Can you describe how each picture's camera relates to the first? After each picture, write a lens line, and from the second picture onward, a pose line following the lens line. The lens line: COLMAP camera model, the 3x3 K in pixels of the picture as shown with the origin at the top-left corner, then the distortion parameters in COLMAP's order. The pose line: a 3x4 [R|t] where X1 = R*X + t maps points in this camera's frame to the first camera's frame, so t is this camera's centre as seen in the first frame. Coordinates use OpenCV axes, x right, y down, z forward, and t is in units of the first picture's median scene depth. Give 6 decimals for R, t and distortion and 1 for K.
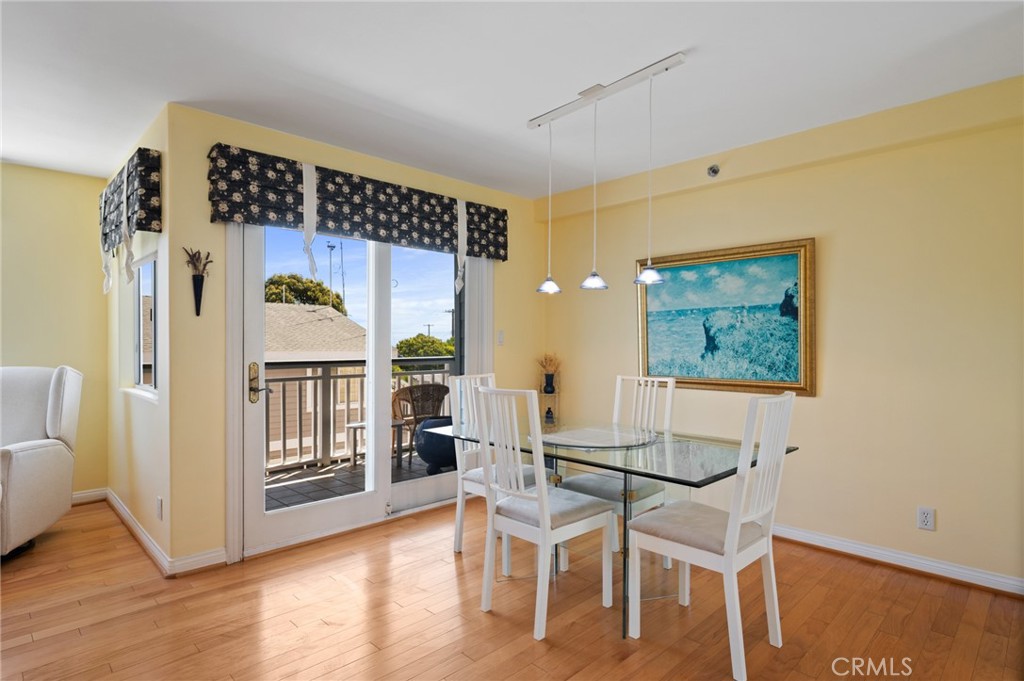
lens RADIAL K [[541.1, 0, 511.6], [0, 541.1, 346.0], [0, 0, 1]] dist [-0.000383, 0.000047]
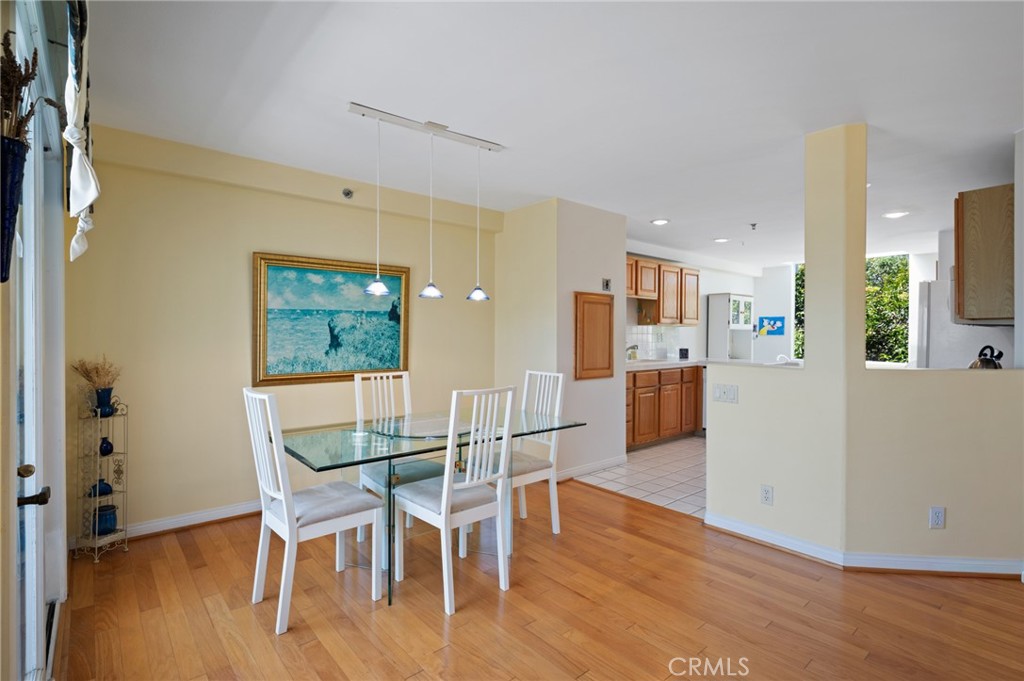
lens RADIAL K [[495.4, 0, 509.3], [0, 495.4, 336.5], [0, 0, 1]] dist [0.003123, 0.000169]
pose [[0.072998, -0.006306, 0.997312, -0.668656], [0.000897, 0.999980, 0.006257, -0.021452], [-0.997332, 0.000438, 0.073003, 0.573220]]
